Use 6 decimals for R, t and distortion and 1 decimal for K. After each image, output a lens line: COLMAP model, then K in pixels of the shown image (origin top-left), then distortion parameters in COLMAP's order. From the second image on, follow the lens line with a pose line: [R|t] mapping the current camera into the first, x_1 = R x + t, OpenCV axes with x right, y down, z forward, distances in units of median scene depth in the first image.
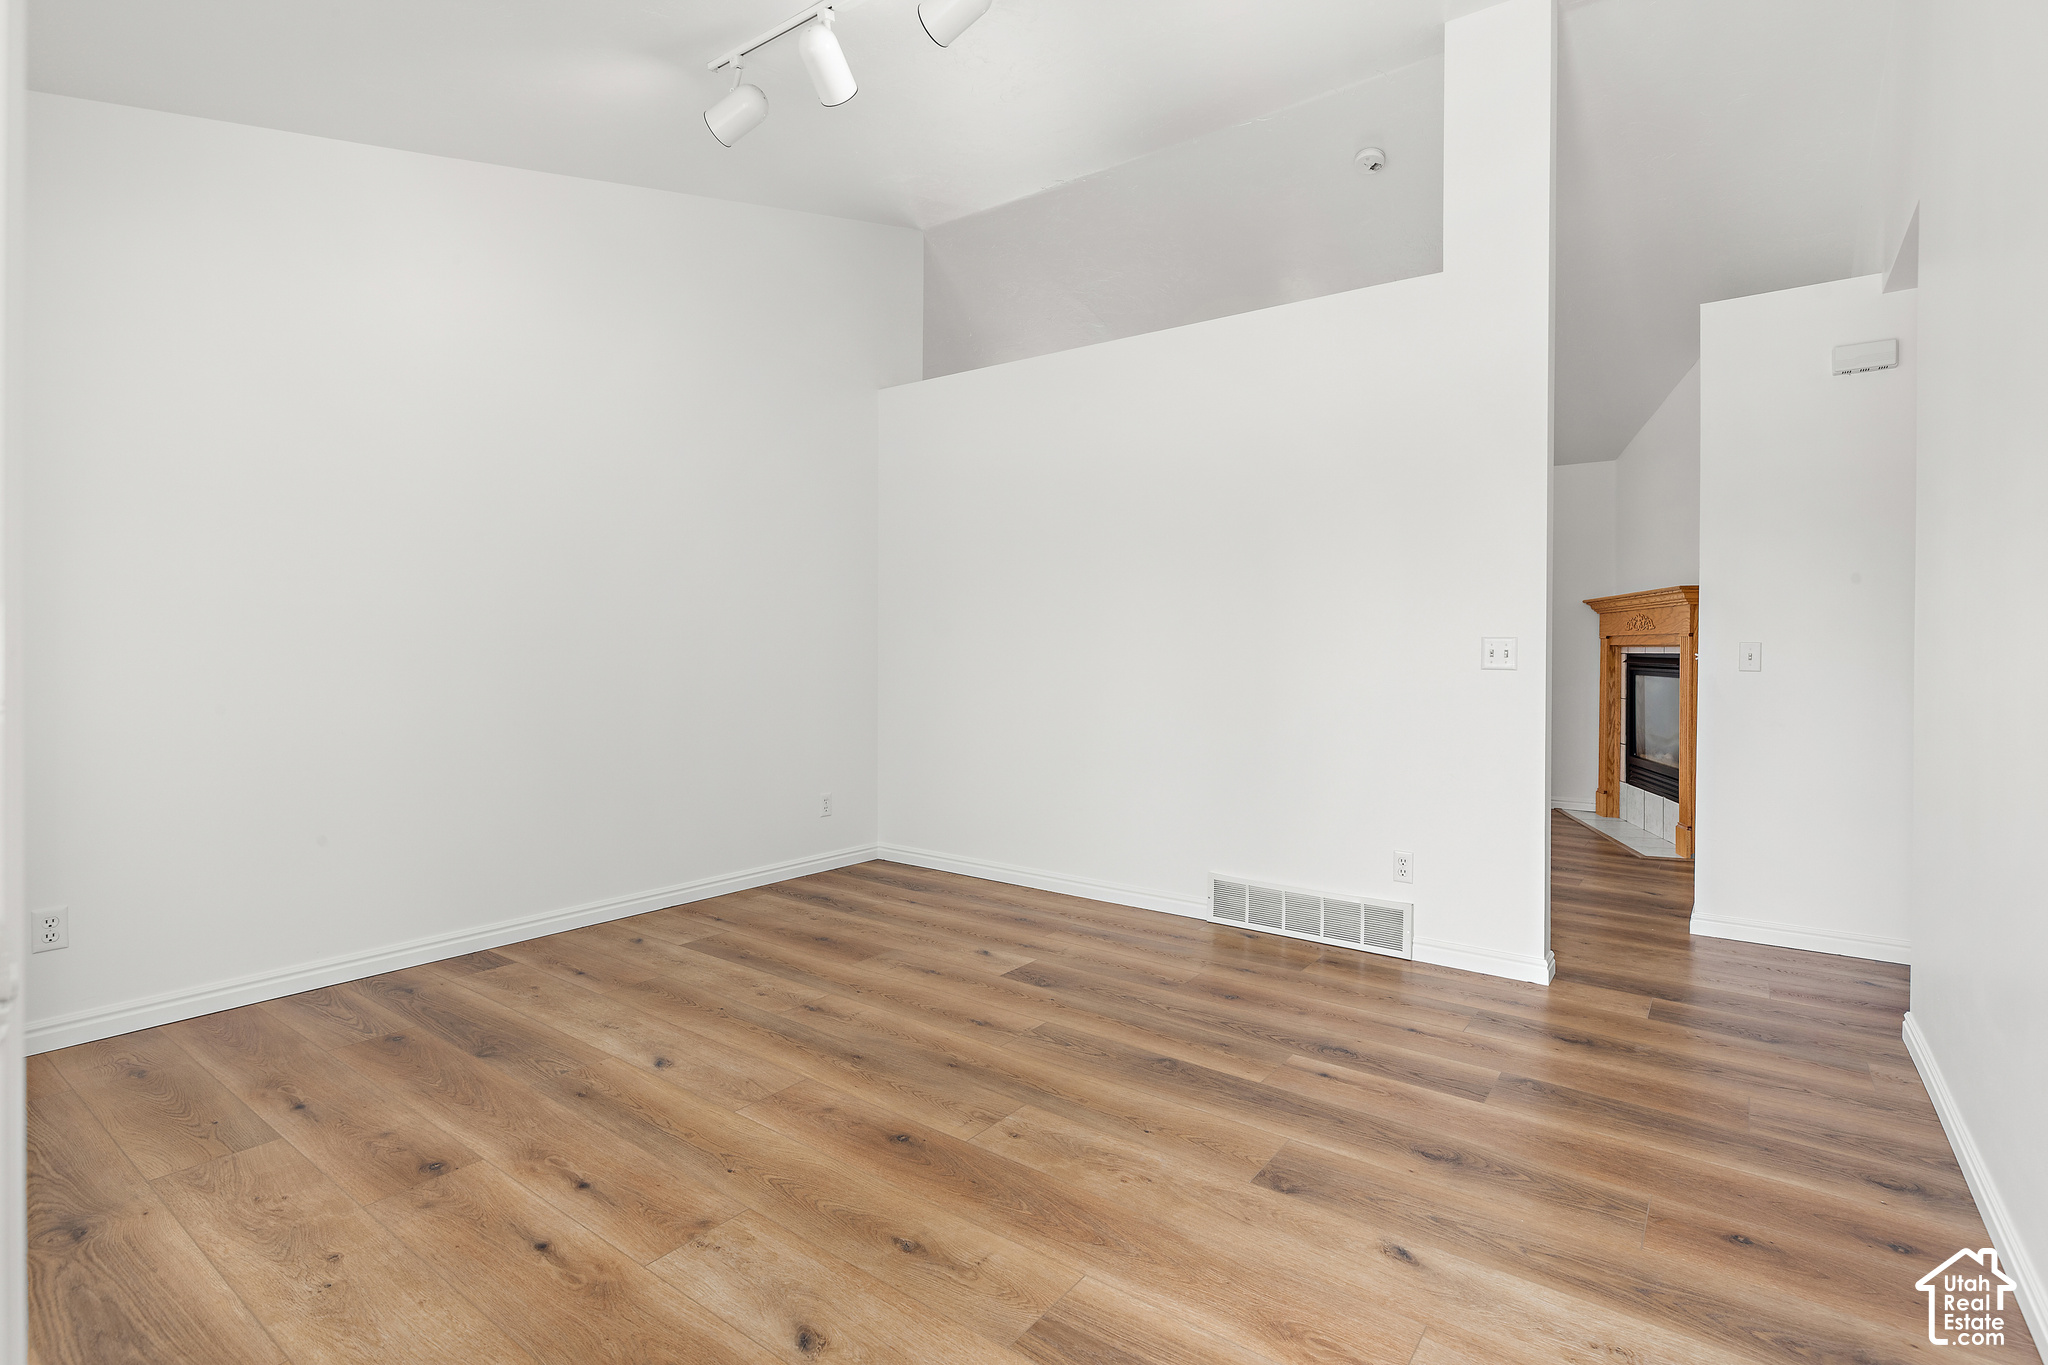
lens RADIAL K [[959.9, 0, 1028.8], [0, 959.9, 673.0], [0, 0, 1]] dist [-0.000197, 0.000373]
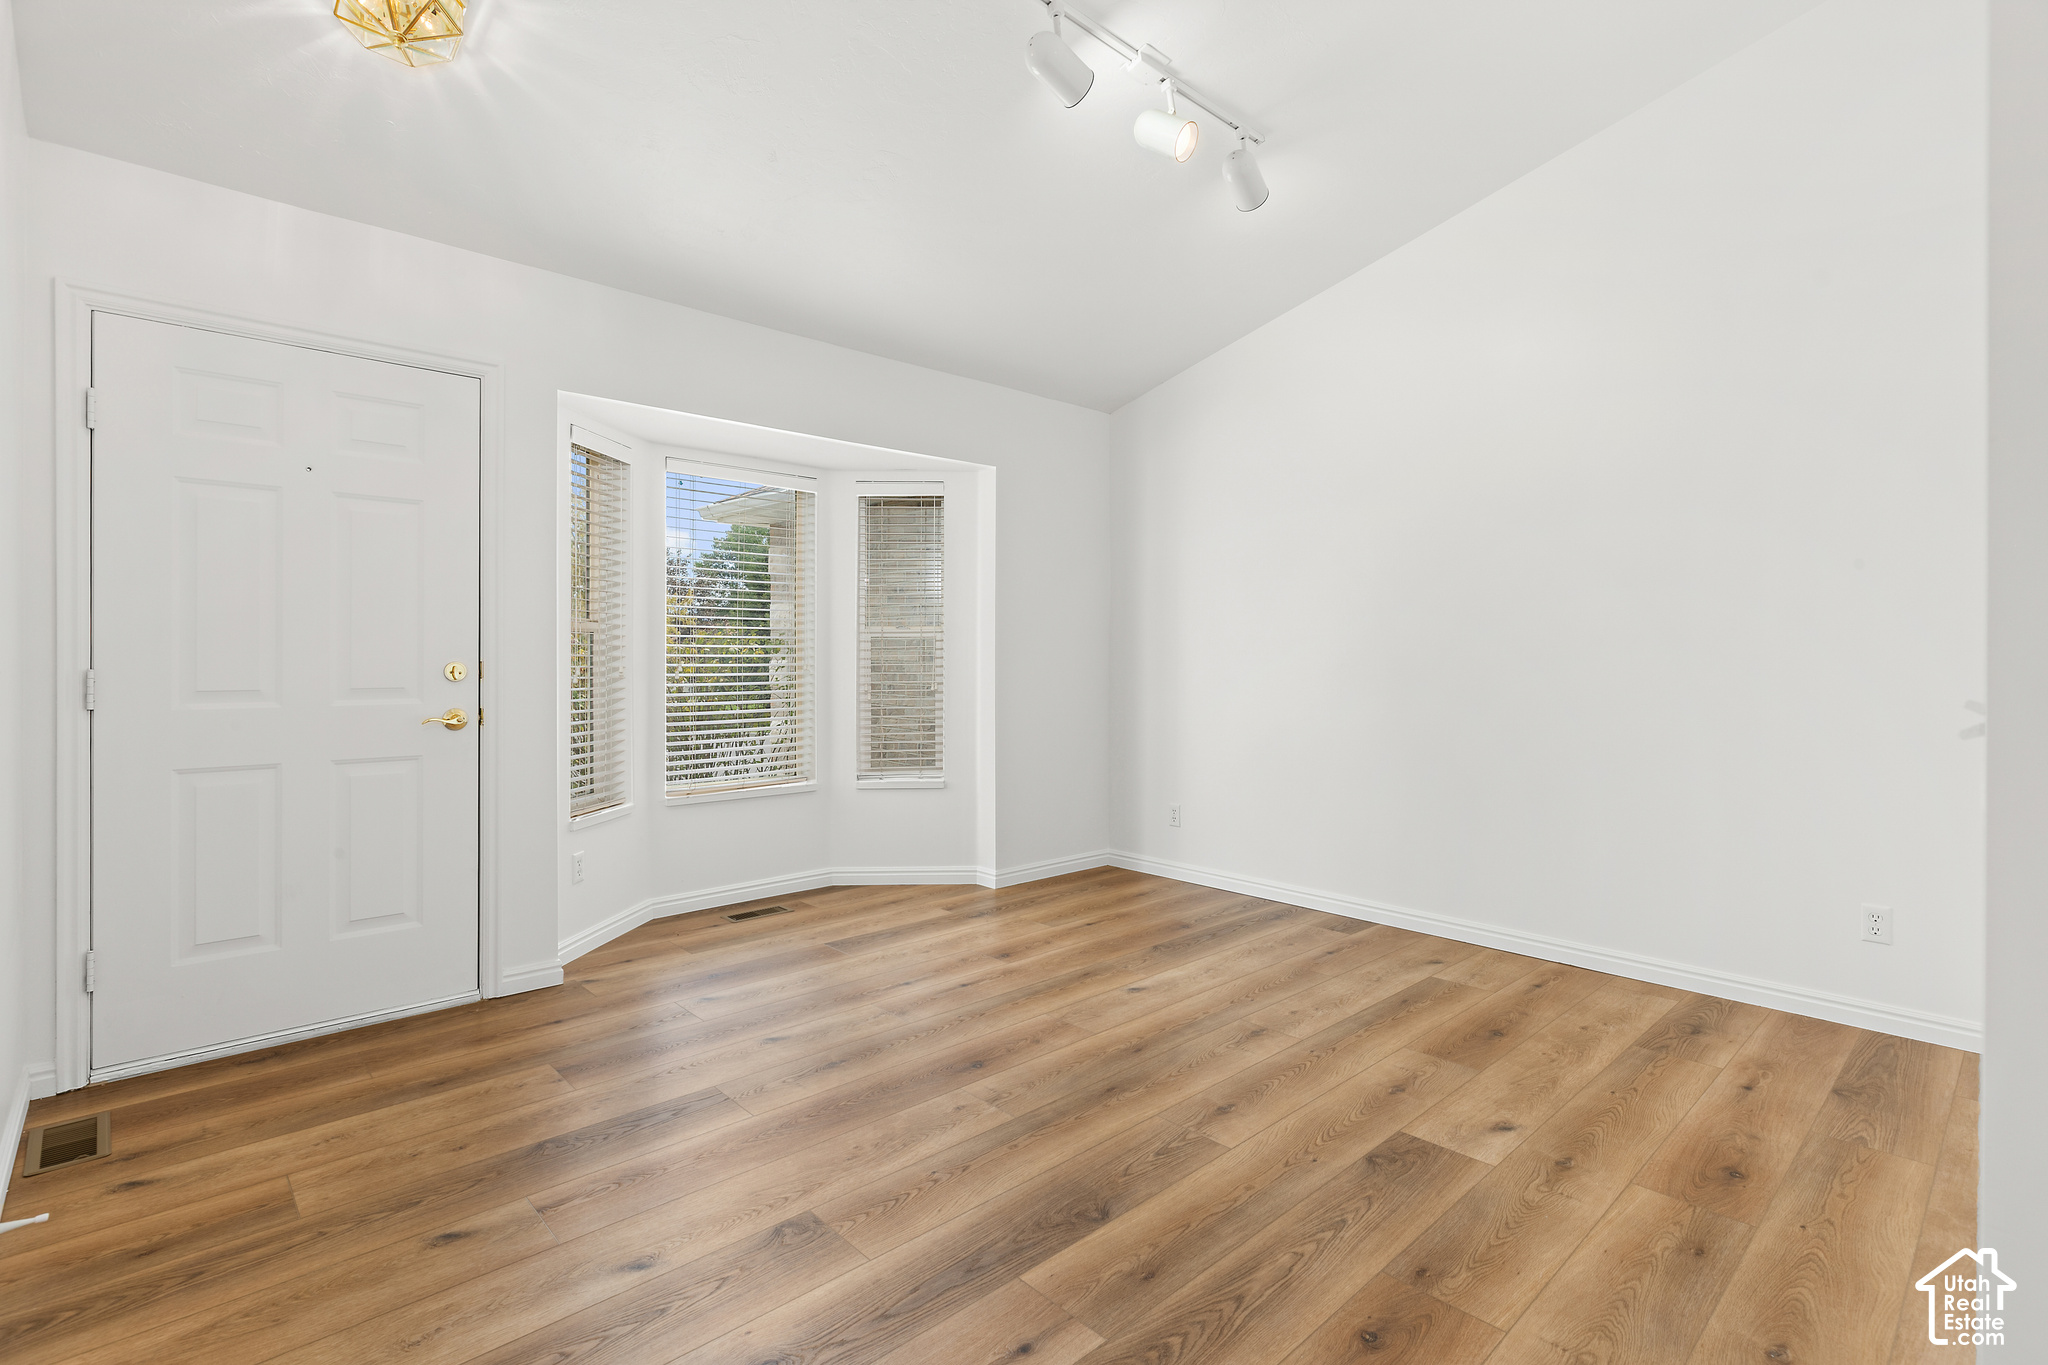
lens RADIAL K [[959.9, 0, 1026.8], [0, 959.9, 672.9], [0, 0, 1]] dist [-0.000197, 0.000373]
pose [[-0.175760, 0.010435, -0.984378, 0.791377], [-0.027684, 0.999496, 0.015538, -0.025745], [0.984044, 0.029983, -0.175383, 0.947820]]
